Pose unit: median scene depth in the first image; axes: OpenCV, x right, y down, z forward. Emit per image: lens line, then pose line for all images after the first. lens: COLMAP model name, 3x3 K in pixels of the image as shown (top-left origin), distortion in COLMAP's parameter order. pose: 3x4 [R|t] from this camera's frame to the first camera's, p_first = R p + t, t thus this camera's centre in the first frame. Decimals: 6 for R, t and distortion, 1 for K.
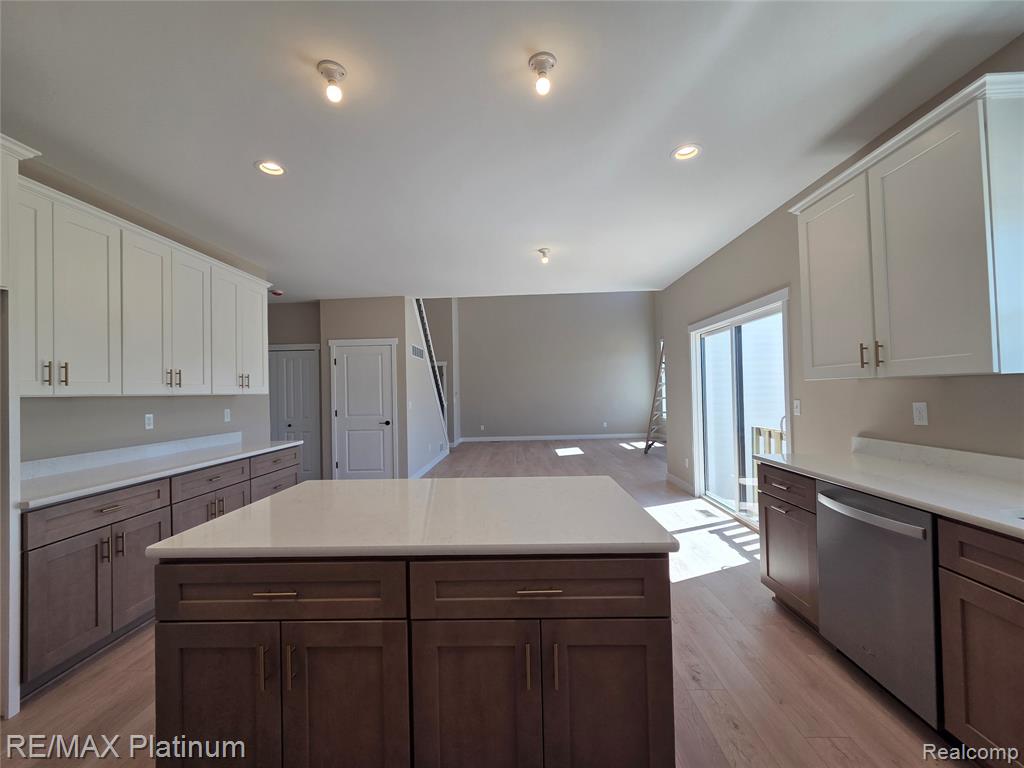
lens RADIAL K [[417.2, 0, 513.2], [0, 417.2, 384.6], [0, 0, 1]] dist [0.004410, 0.000248]
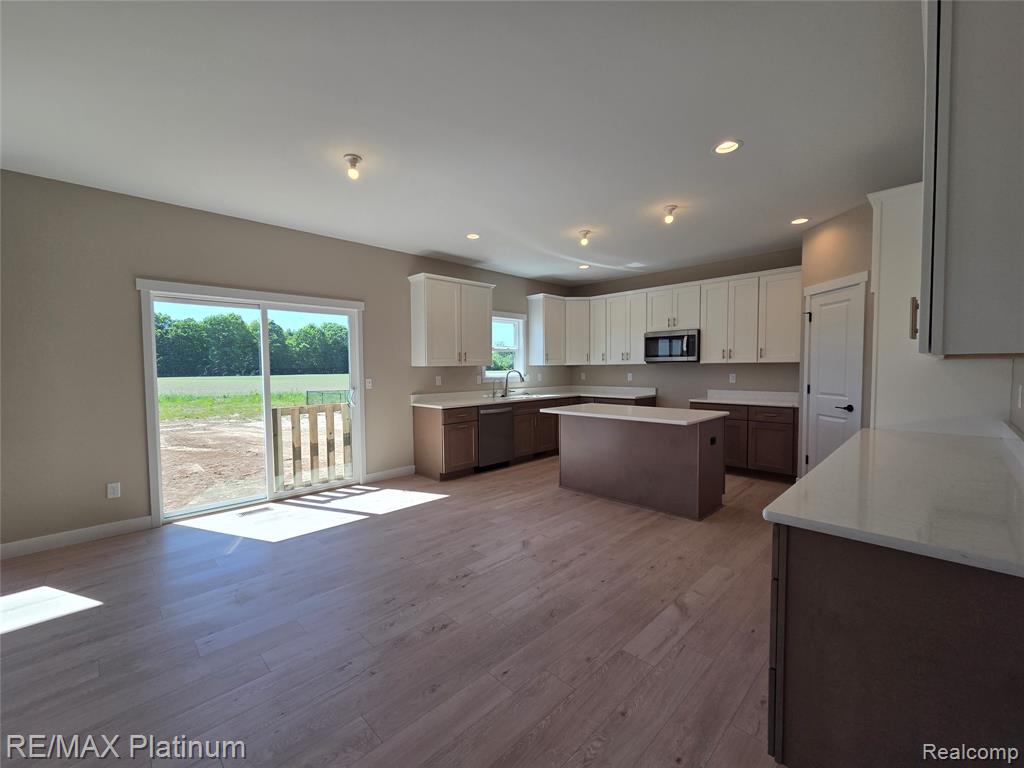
lens RADIAL K [[417.2, 0, 511.1], [0, 417.2, 385.5], [0, 0, 1]] dist [0.004410, 0.000248]
pose [[-0.725128, -0.000889, 0.688614, -0.648682], [0.011359, 0.999848, 0.013252, 0.042201], [-0.688521, 0.017431, -0.725007, 1.519909]]
